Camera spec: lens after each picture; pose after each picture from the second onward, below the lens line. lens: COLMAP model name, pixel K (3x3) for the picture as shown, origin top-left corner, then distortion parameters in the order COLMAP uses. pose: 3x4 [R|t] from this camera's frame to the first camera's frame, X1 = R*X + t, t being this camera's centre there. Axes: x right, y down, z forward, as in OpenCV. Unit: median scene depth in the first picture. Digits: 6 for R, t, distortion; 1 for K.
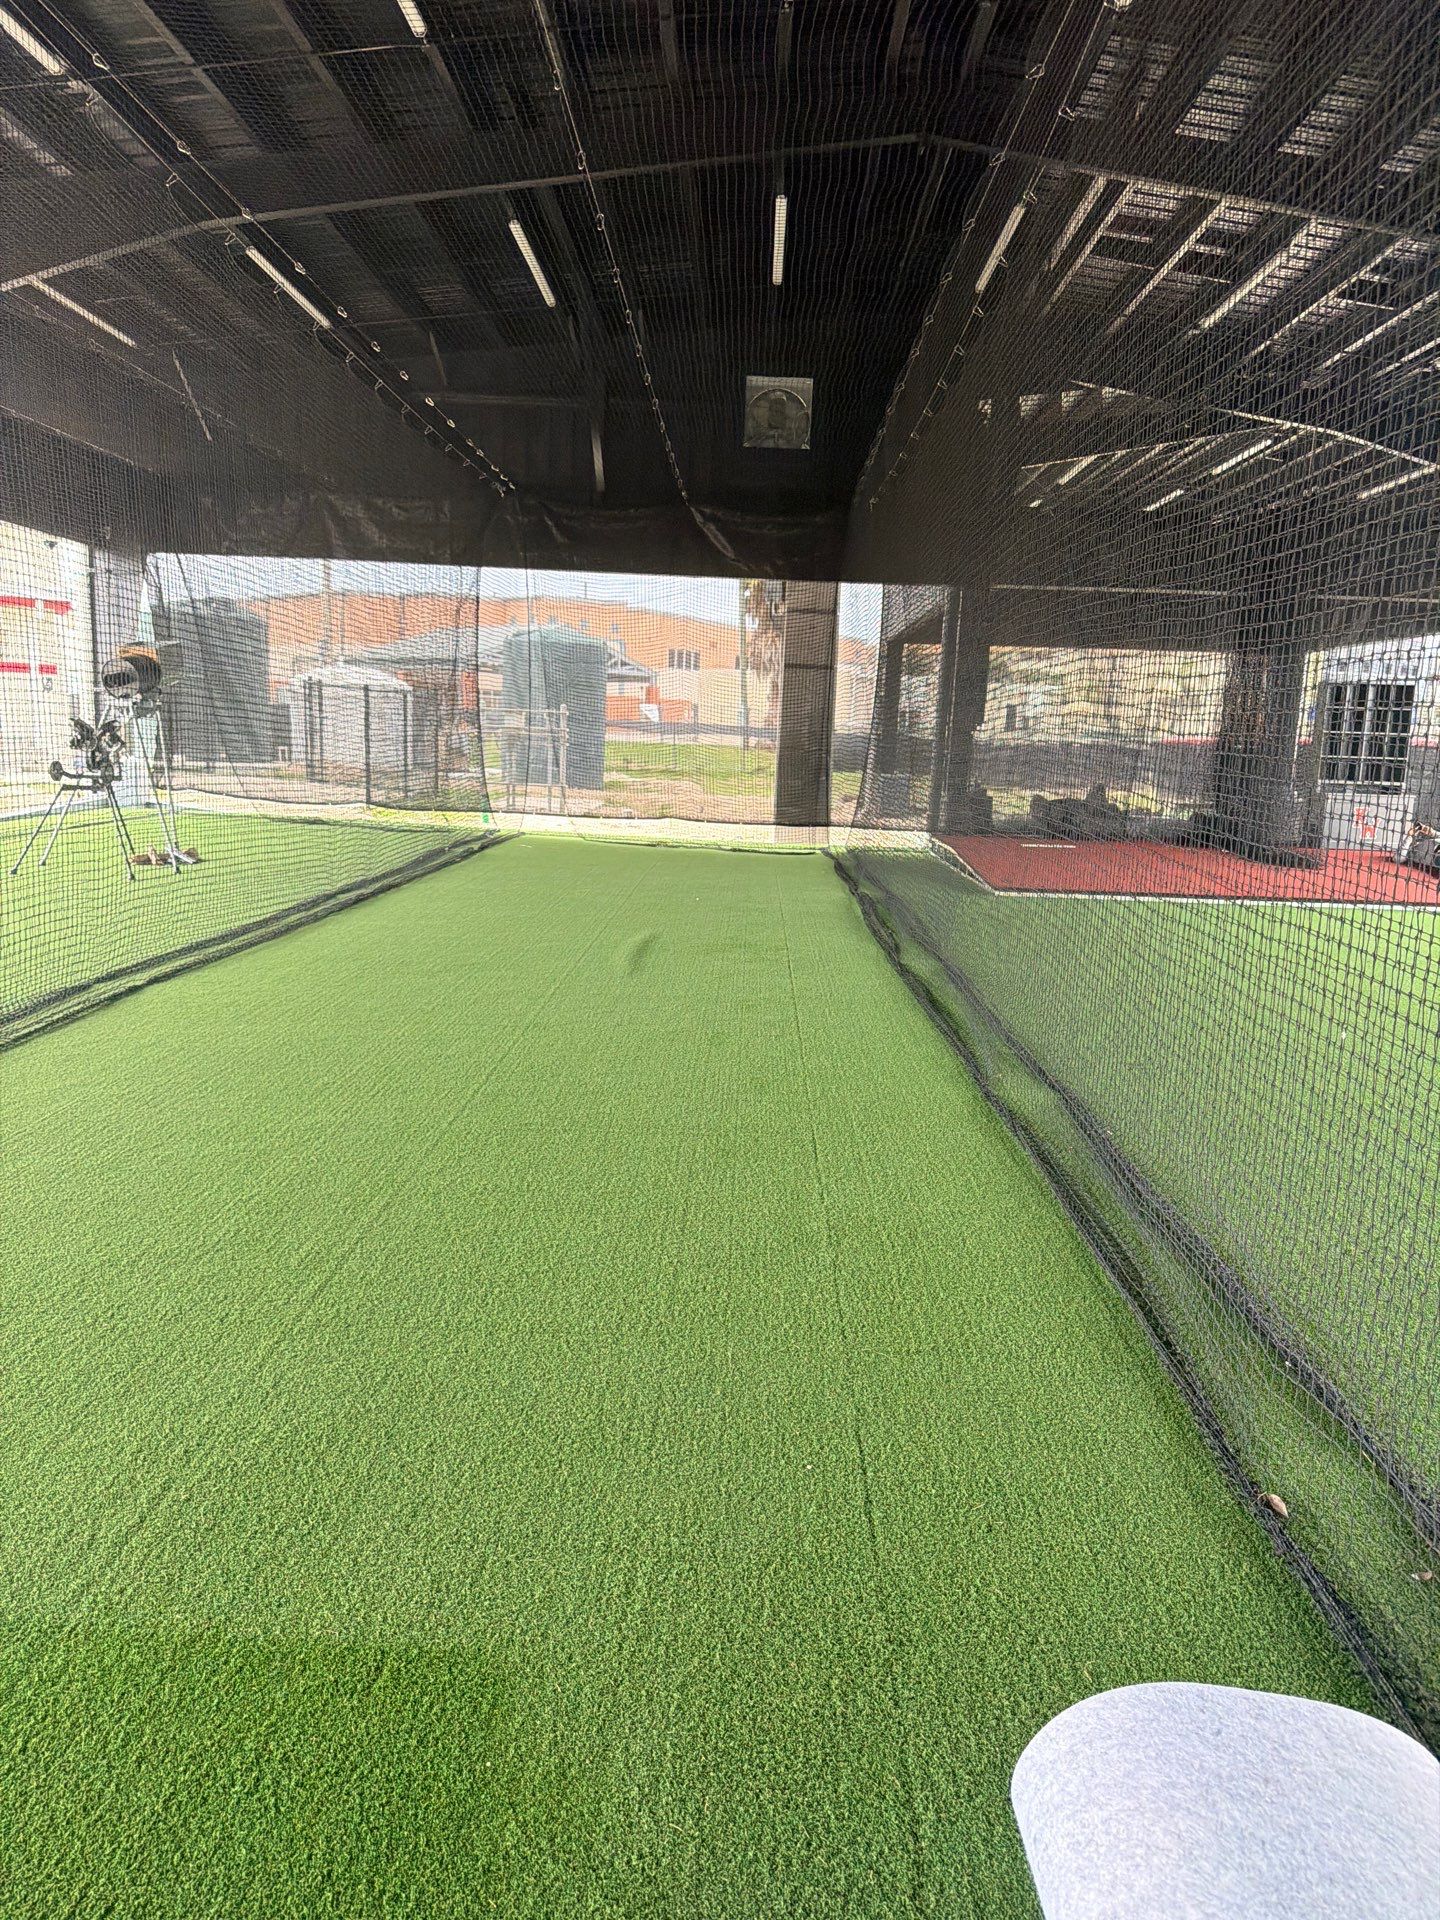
lens RADIAL K [[1417.6, 0, 720.0], [0, 1417.6, 960.0], [0, 0, 1]] dist [0.041020, -0.007718]
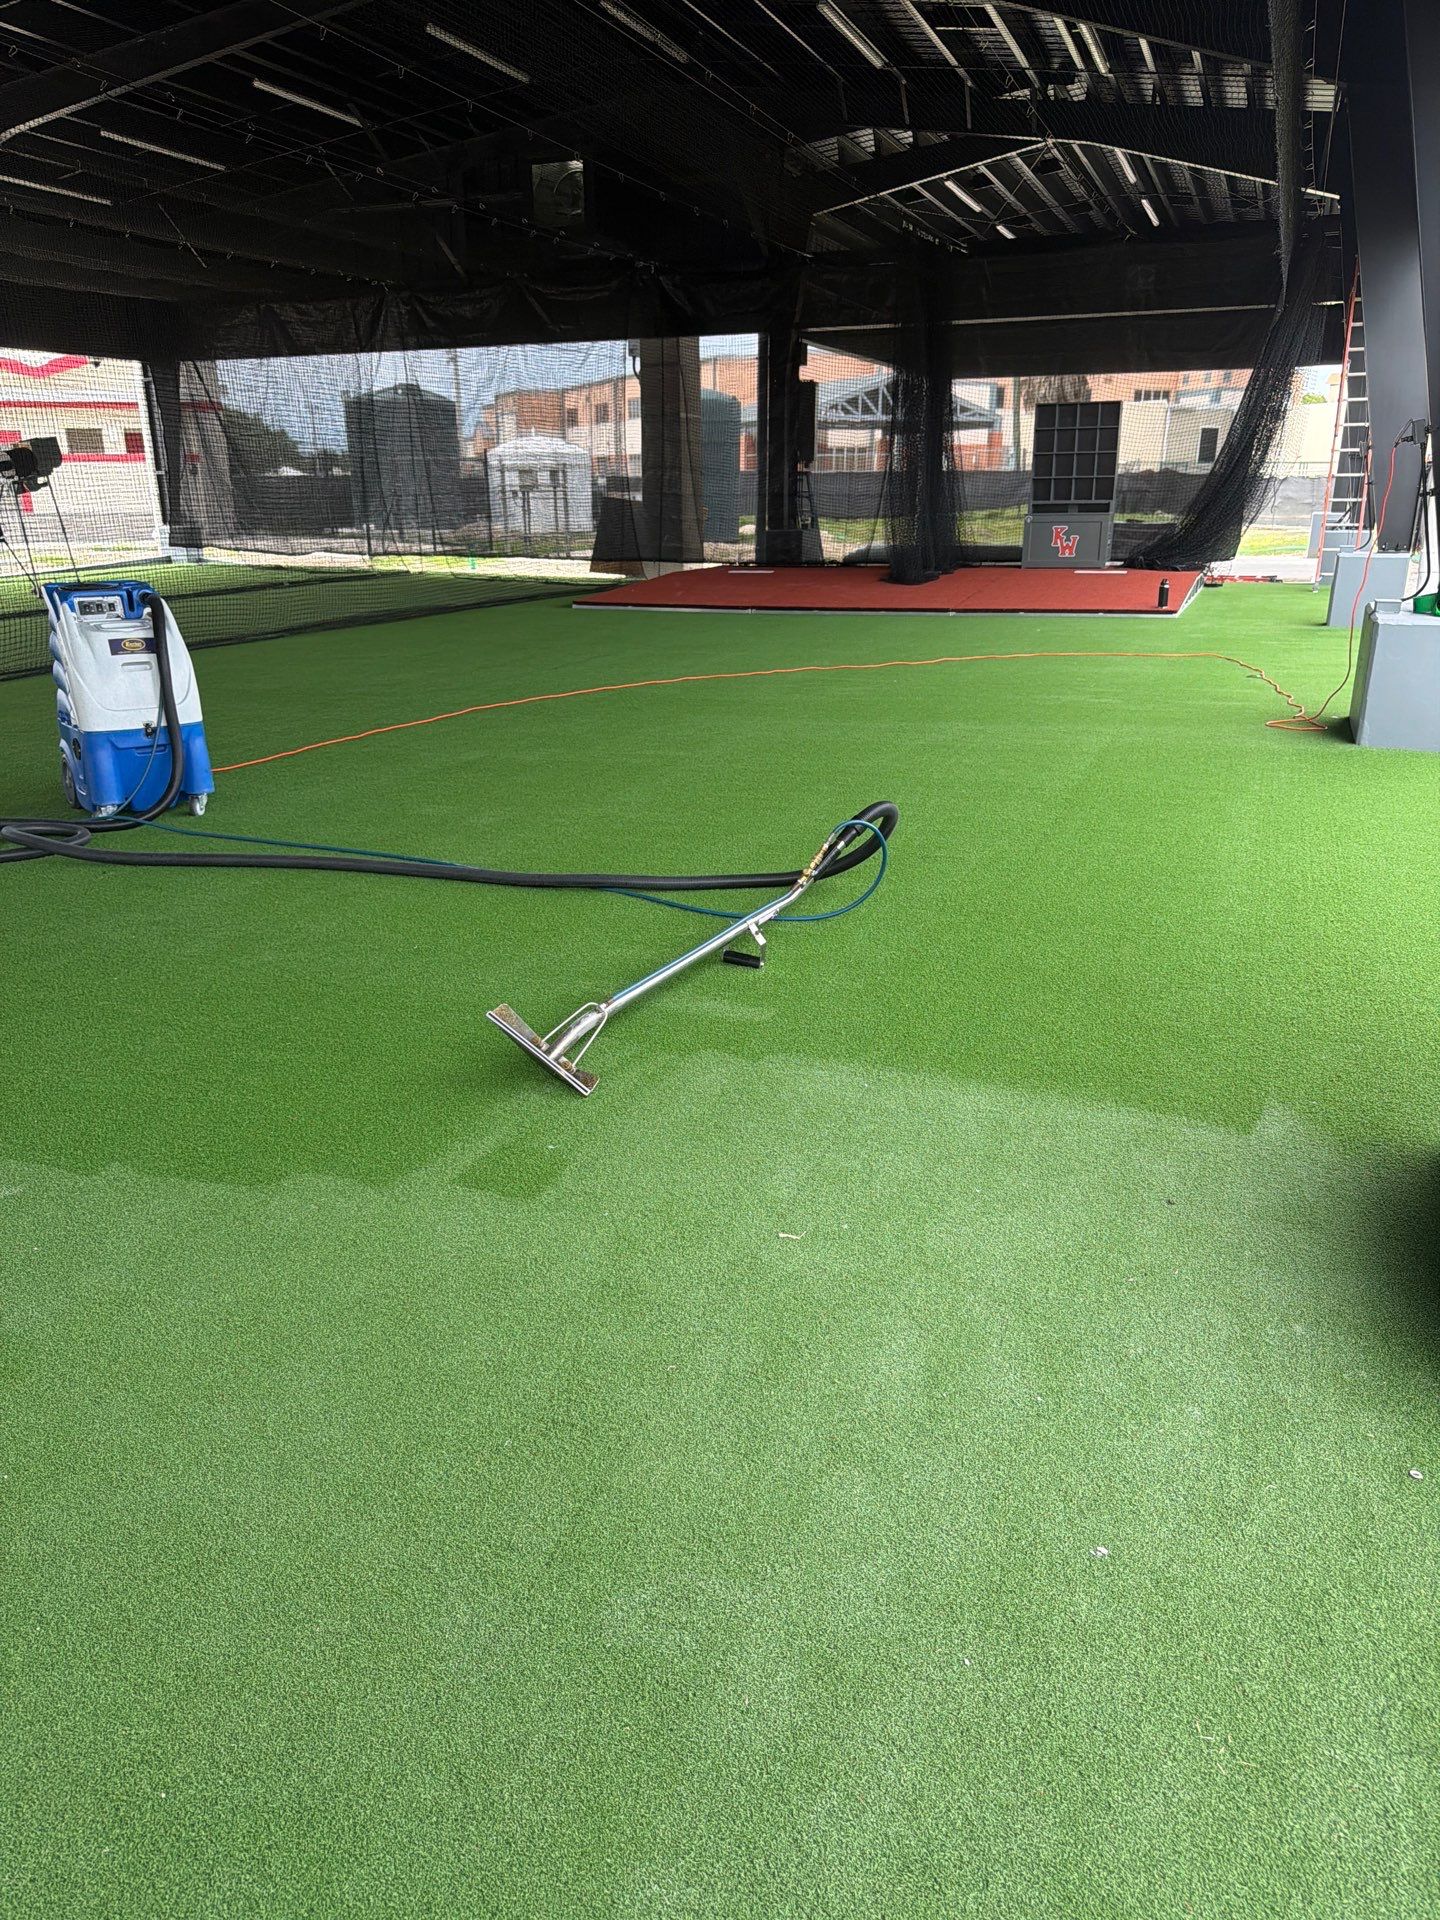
lens RADIAL K [[1417.6, 0, 720.0], [0, 1417.6, 960.0], [0, 0, 1]] dist [0.041020, -0.007718]
pose [[0.929762, 0.068106, -0.361806, 0.535703], [-0.009634, 0.986905, 0.161017, 0.039865], [0.368034, -0.146221, 0.918243, -0.108786]]
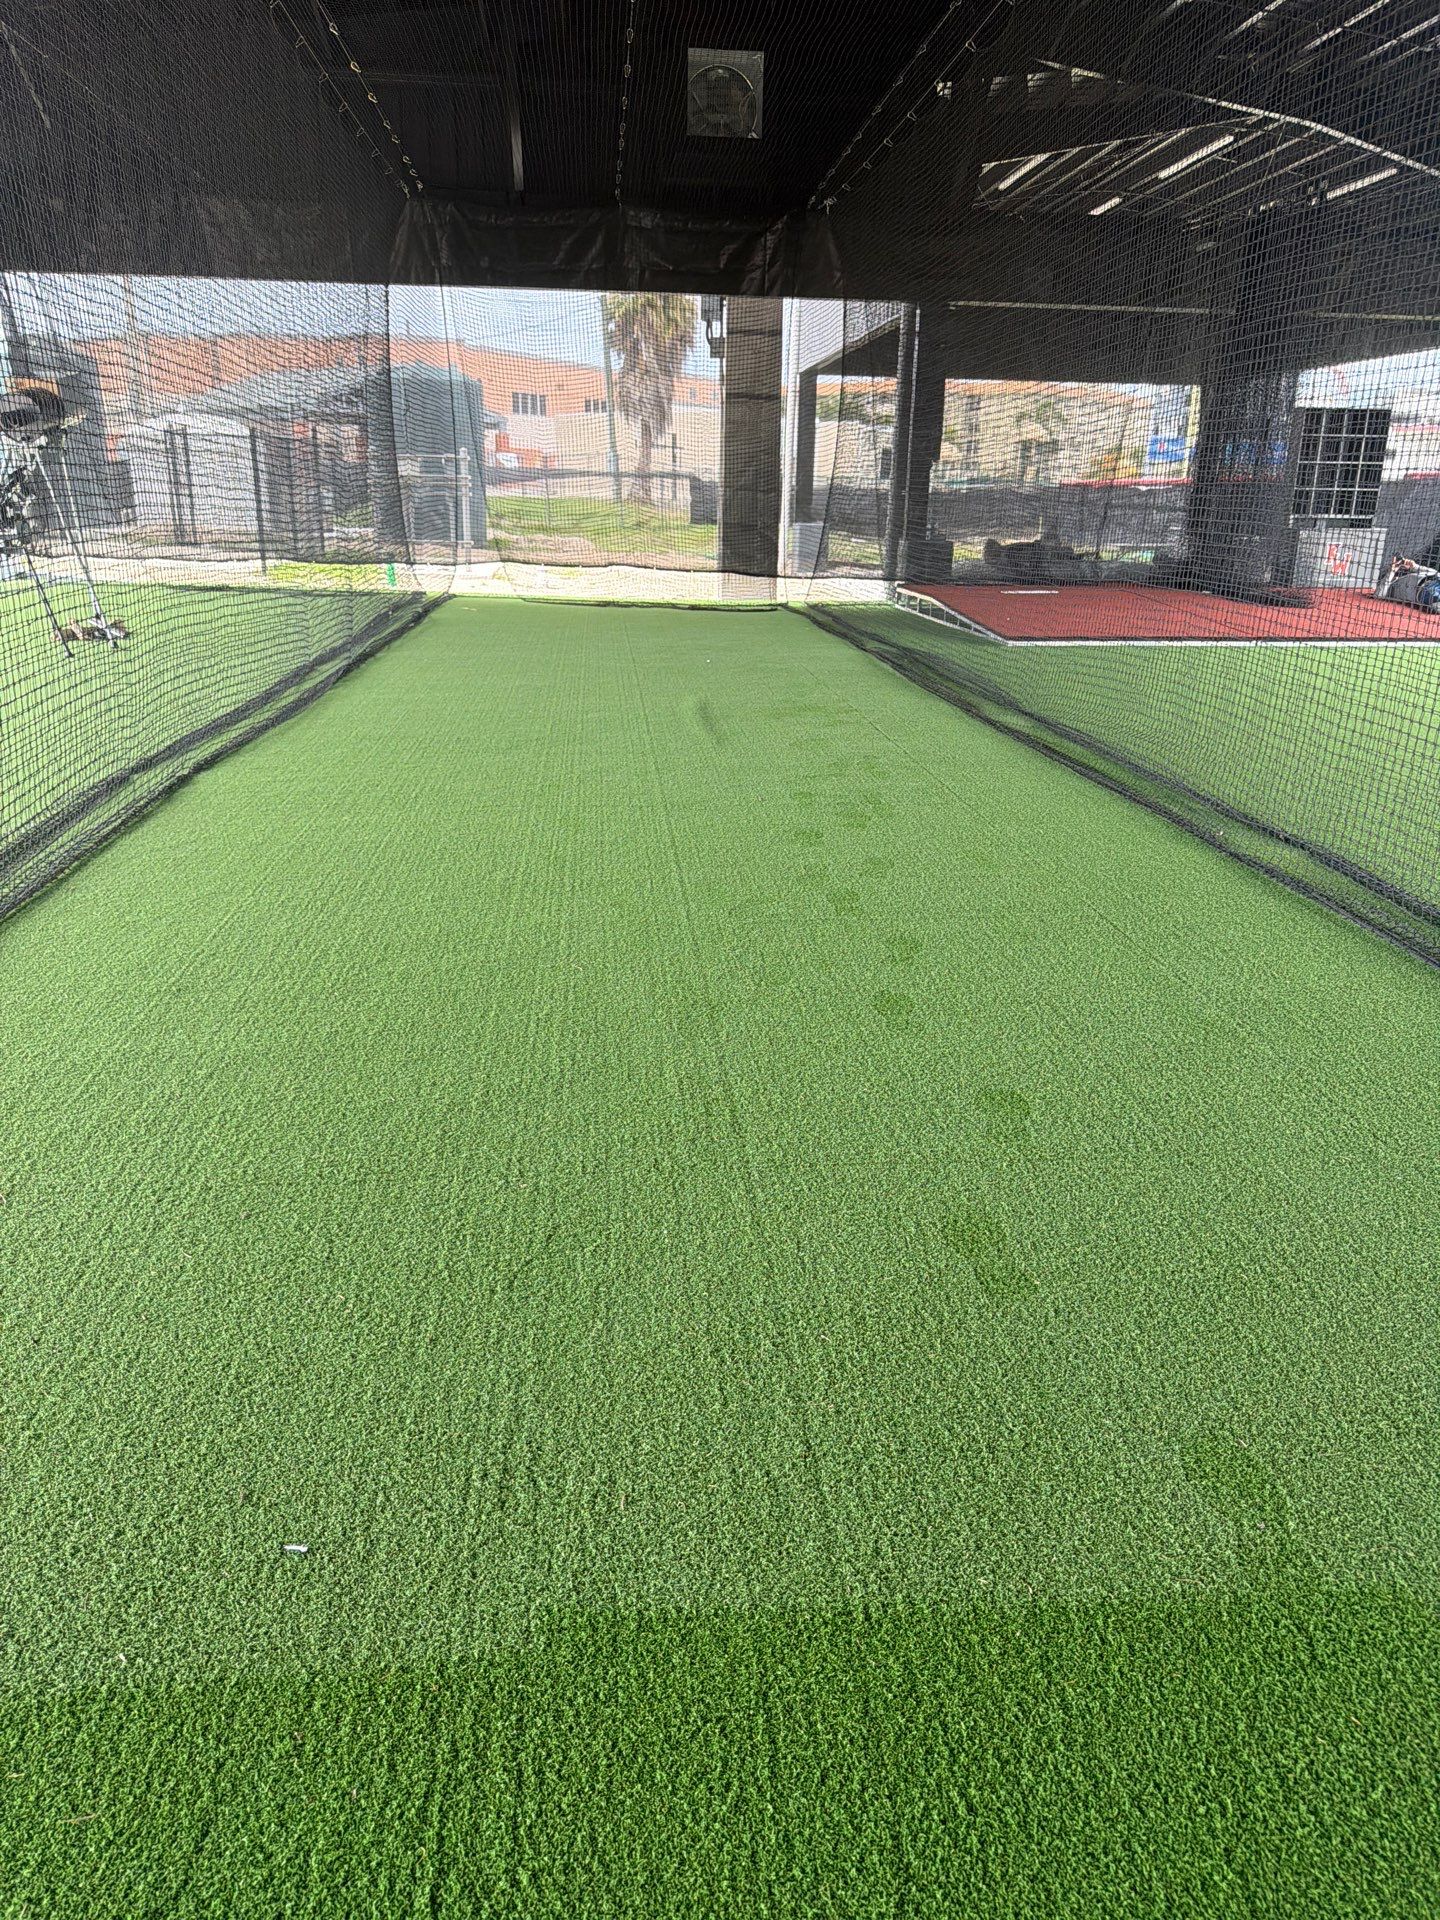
lens RADIAL K [[1447.2, 0, 720.0], [0, 1447.2, 960.0], [0, 0, 1]] dist [0.005398, 0.003315]
pose [[0.993484, -0.054195, 0.100261, -0.076530], [0.037817, 0.986622, 0.158579, 0.000568], [-0.107514, -0.153754, 0.982243, 0.038548]]
